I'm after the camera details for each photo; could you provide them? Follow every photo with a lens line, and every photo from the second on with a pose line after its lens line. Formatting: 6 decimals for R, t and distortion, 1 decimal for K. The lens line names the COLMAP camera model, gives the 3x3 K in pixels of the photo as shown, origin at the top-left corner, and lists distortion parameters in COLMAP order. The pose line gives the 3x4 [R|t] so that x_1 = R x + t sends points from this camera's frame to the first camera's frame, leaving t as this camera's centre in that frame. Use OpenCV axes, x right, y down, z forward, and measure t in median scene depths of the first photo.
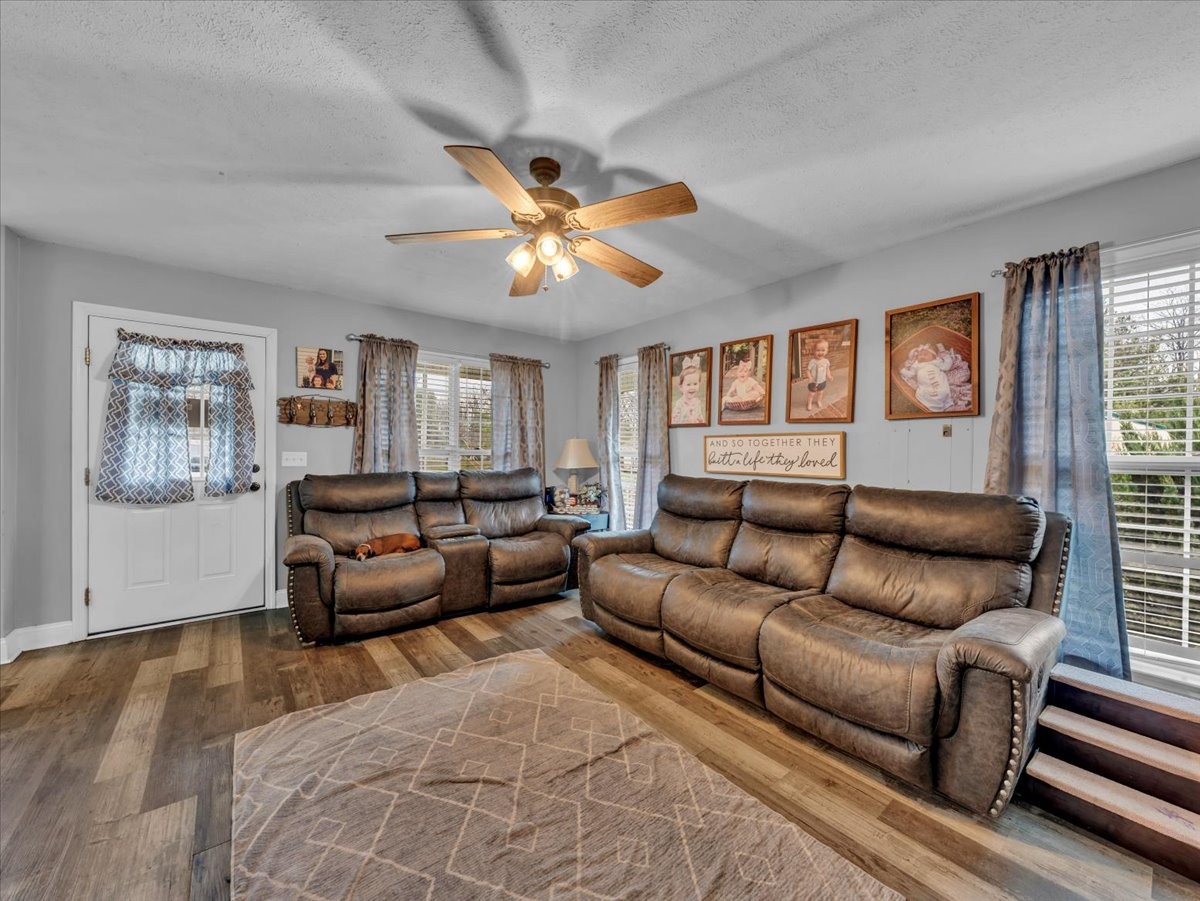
lens RADIAL K [[465.6, 0, 598.4], [0, 465.6, 454.6], [0, 0, 1]] dist [-0.002470, 0.000215]
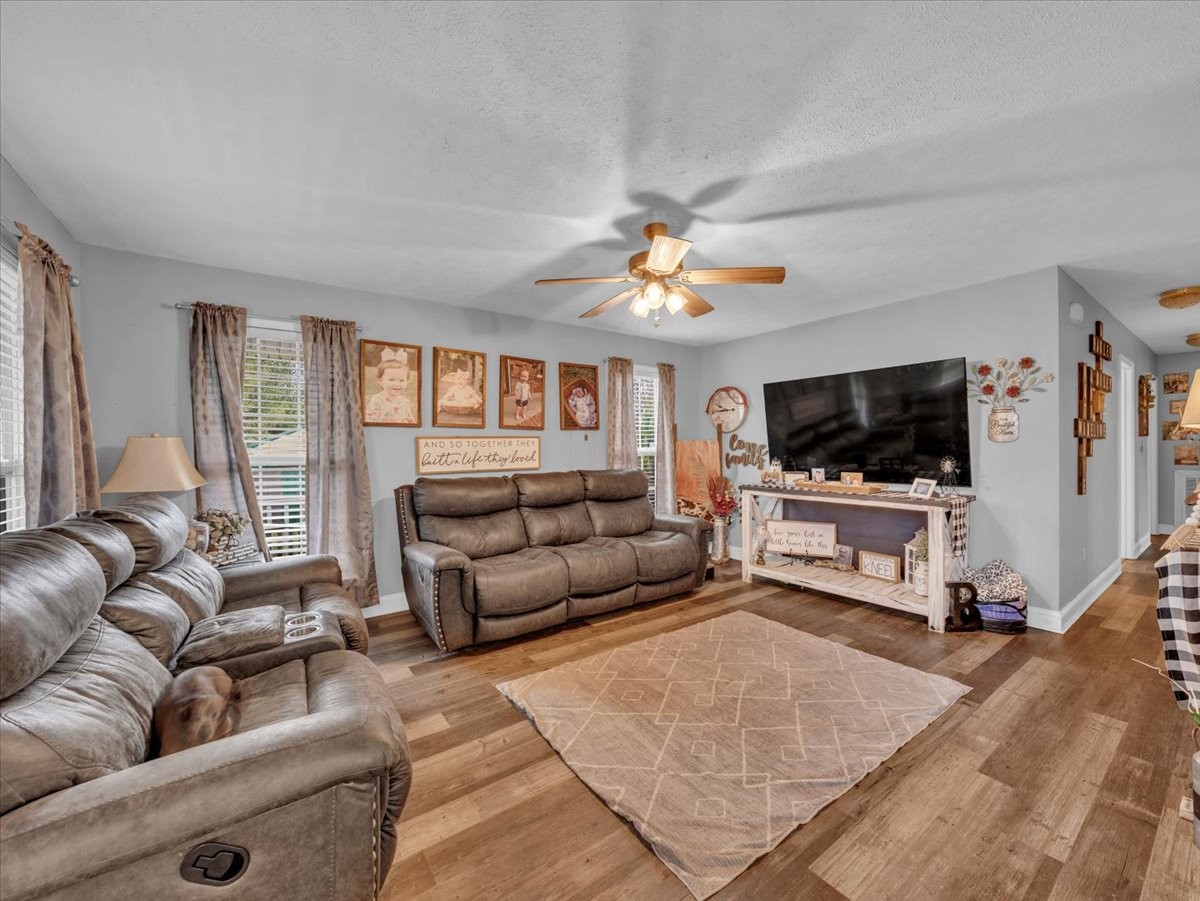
lens RADIAL K [[481.2, 0, 600.5], [0, 481.2, 454.9], [0, 0, 1]] dist [0.003198, -0.000230]
pose [[0.042925, -0.026946, 0.998715, -0.945321], [0.022243, 0.999414, 0.026009, -0.025084], [-0.998831, 0.021098, 0.043499, 0.720806]]
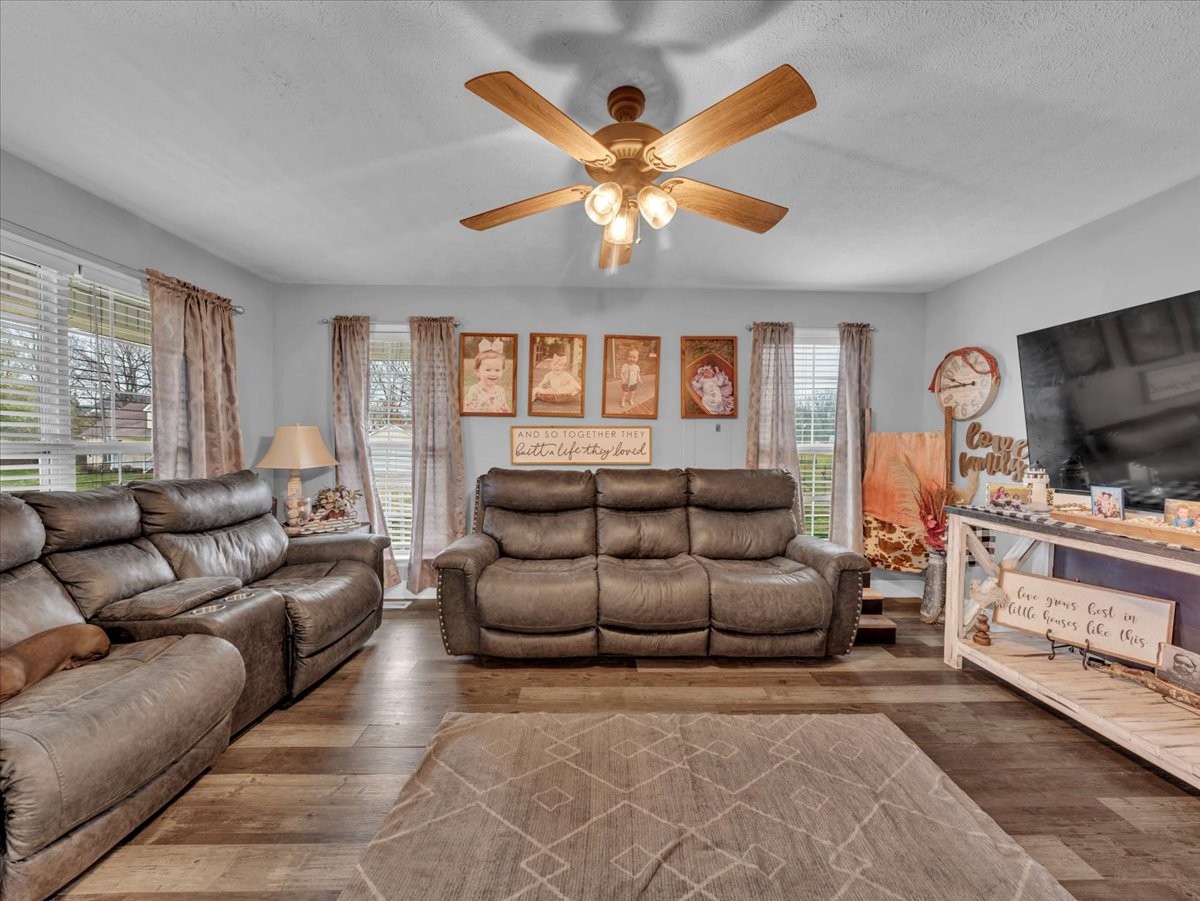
lens RADIAL K [[465.6, 0, 599.0], [0, 465.6, 453.3], [0, 0, 1]] dist [-0.002470, 0.000215]
pose [[0.603377, -0.026734, 0.797008, -0.532787], [0.009303, 0.999606, 0.026487, -0.010603], [-0.797402, -0.008567, 0.603388, 0.349042]]
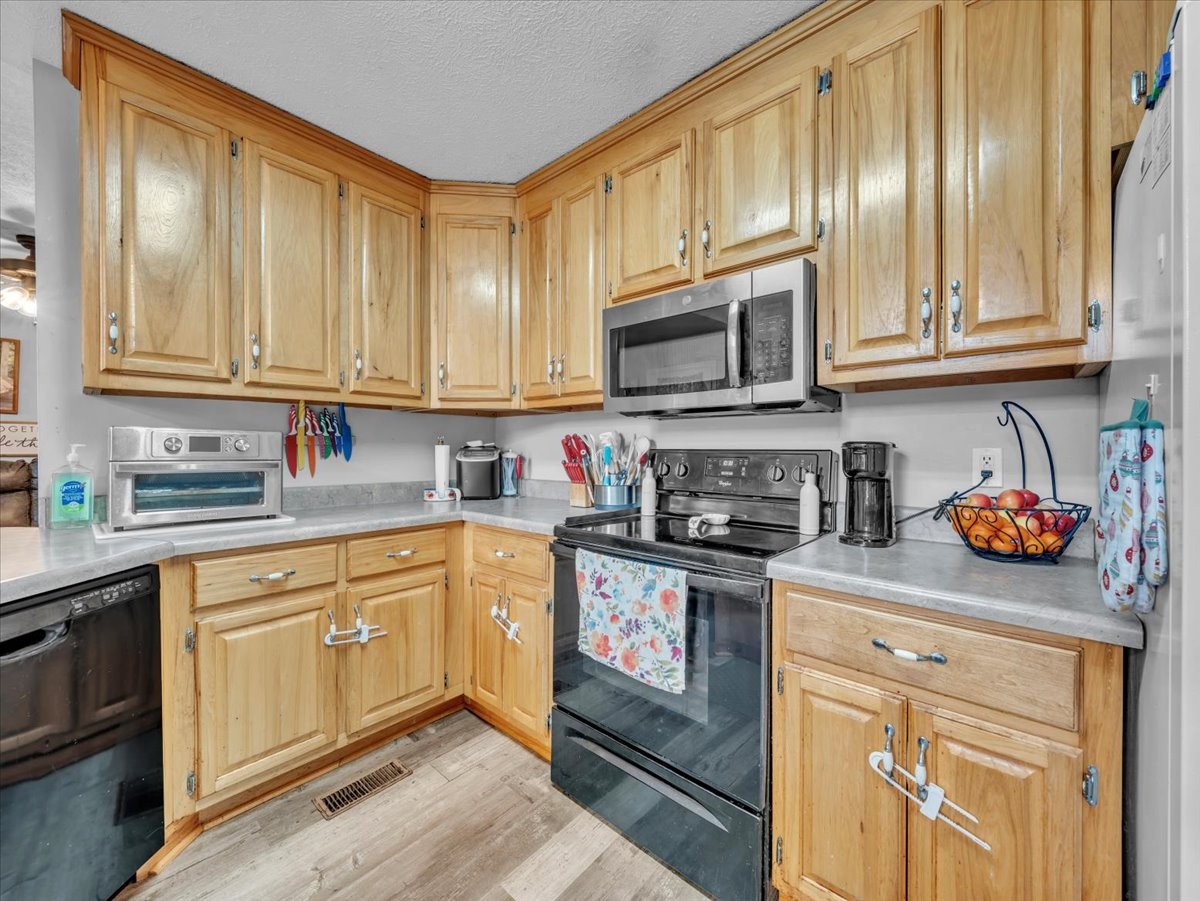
lens RADIAL K [[465.6, 0, 589.1], [0, 465.6, 452.3], [0, 0, 1]] dist [-0.002470, 0.000215]
pose [[-0.167113, -0.026060, 0.985593, -1.190349], [-0.002543, 0.999659, 0.026001, -0.000018], [-0.985935, 0.001839, -0.167122, -0.293368]]
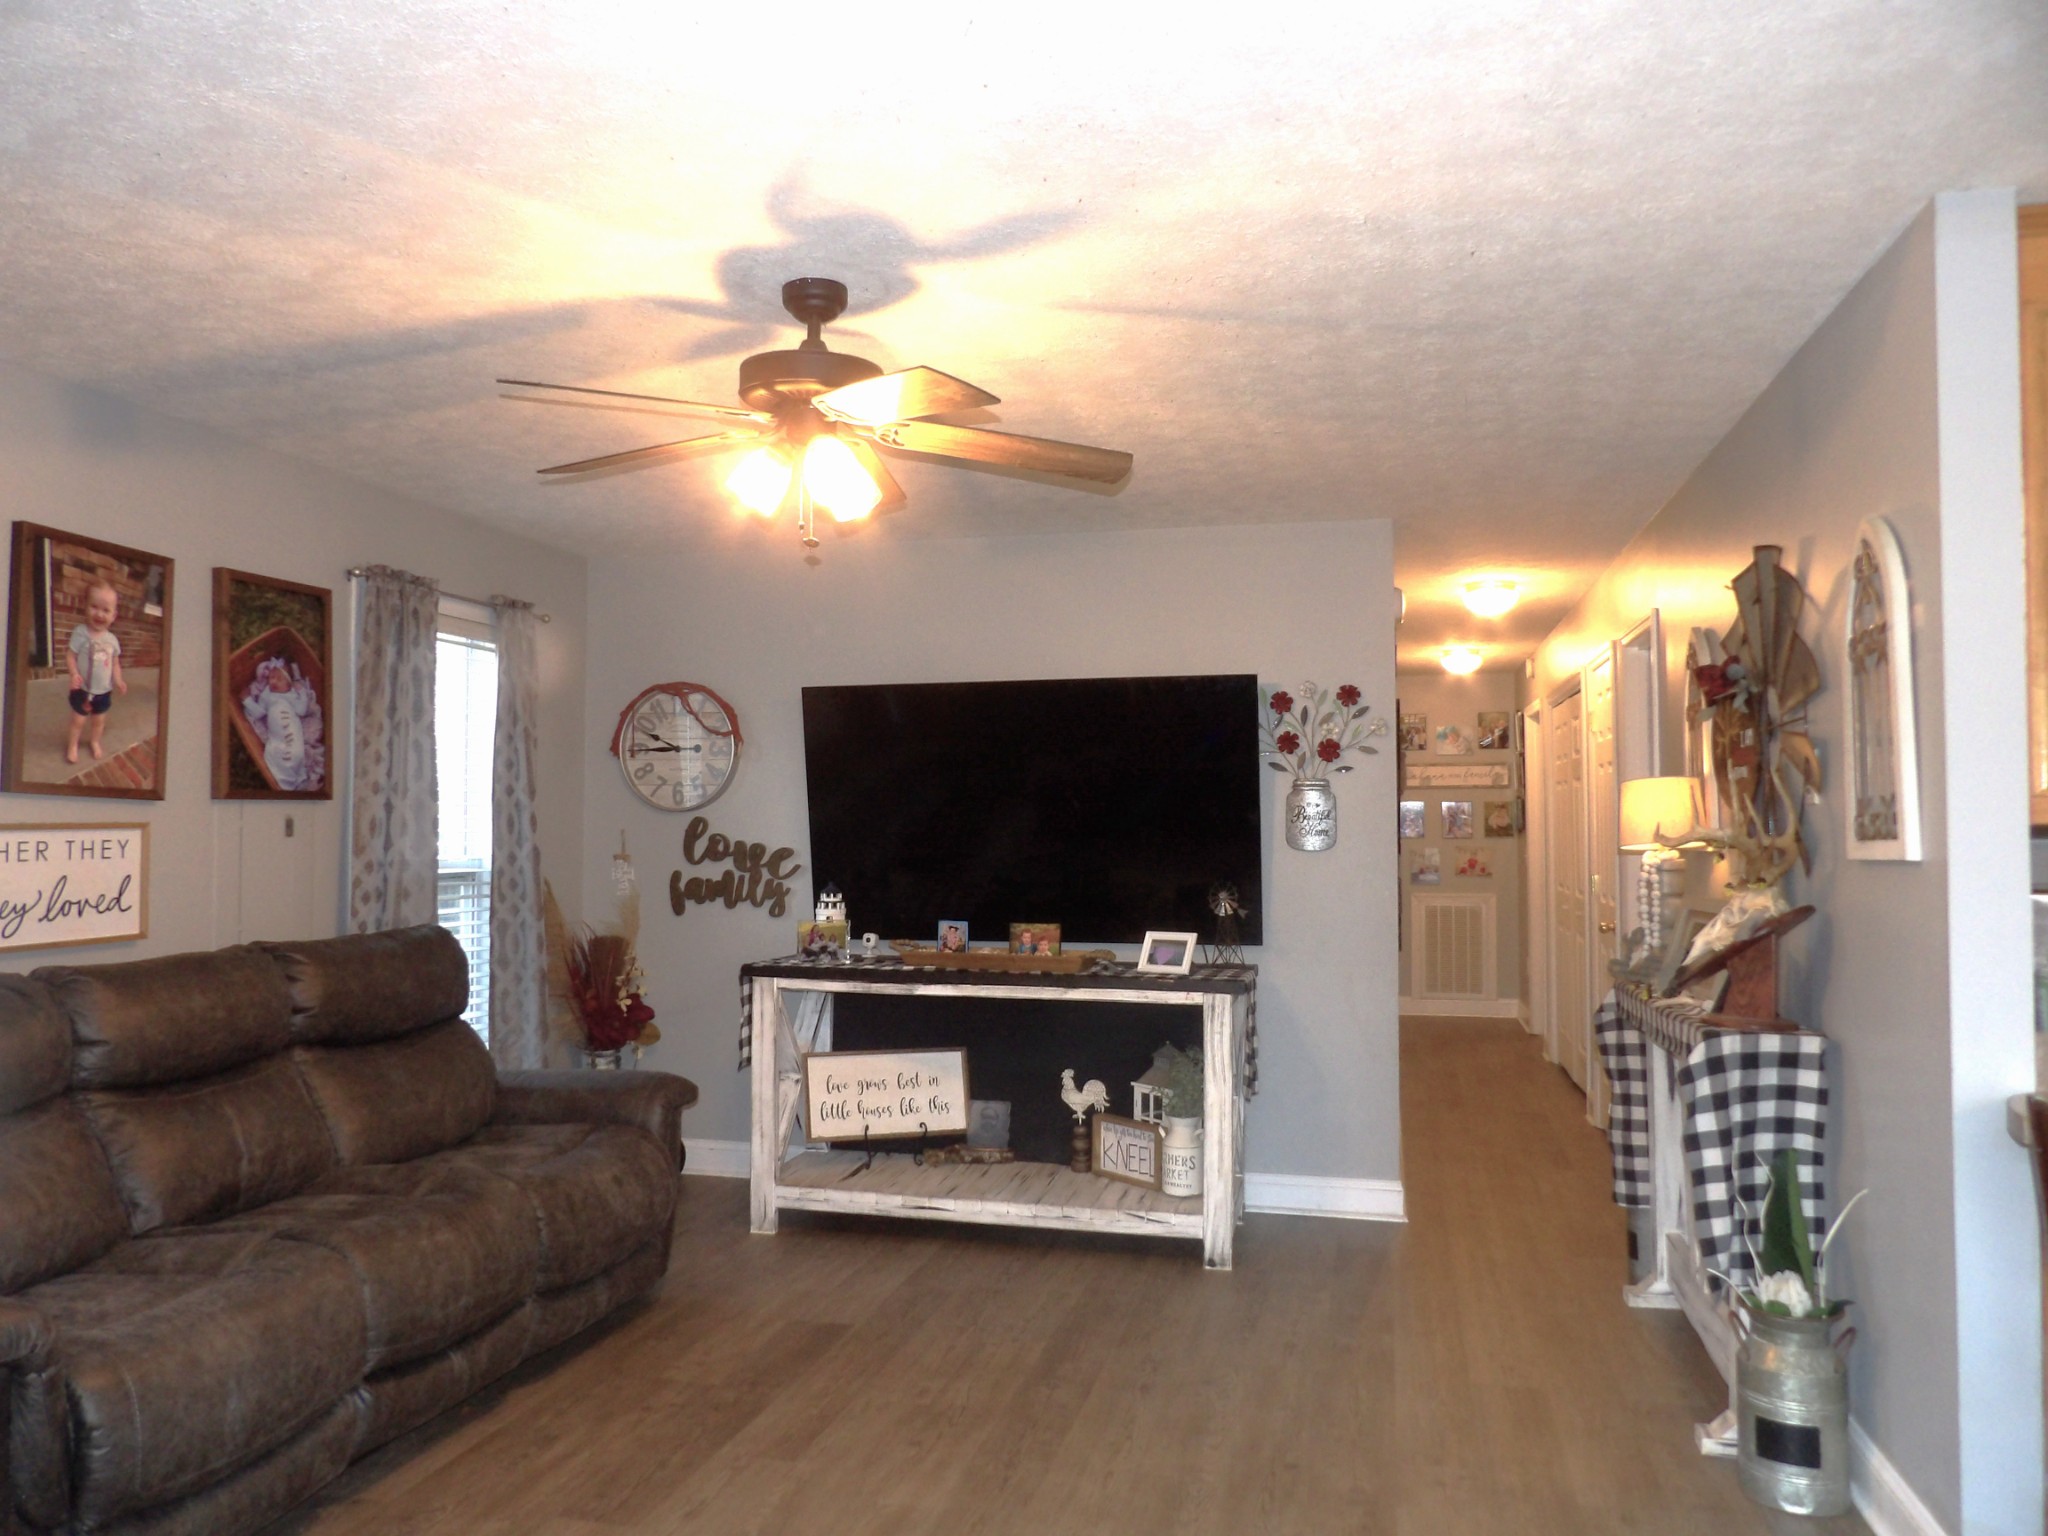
lens RADIAL K [[1448.3, 0, 988.4], [0, 1448.3, 764.5], [0, 0, 1]] dist [-0.027555, 0.012191]
pose [[-0.590505, 0.022909, 0.806709, -0.897256], [0.003931, 0.999667, -0.025511, -0.063890], [-0.807024, -0.011894, -0.590398, 1.111550]]
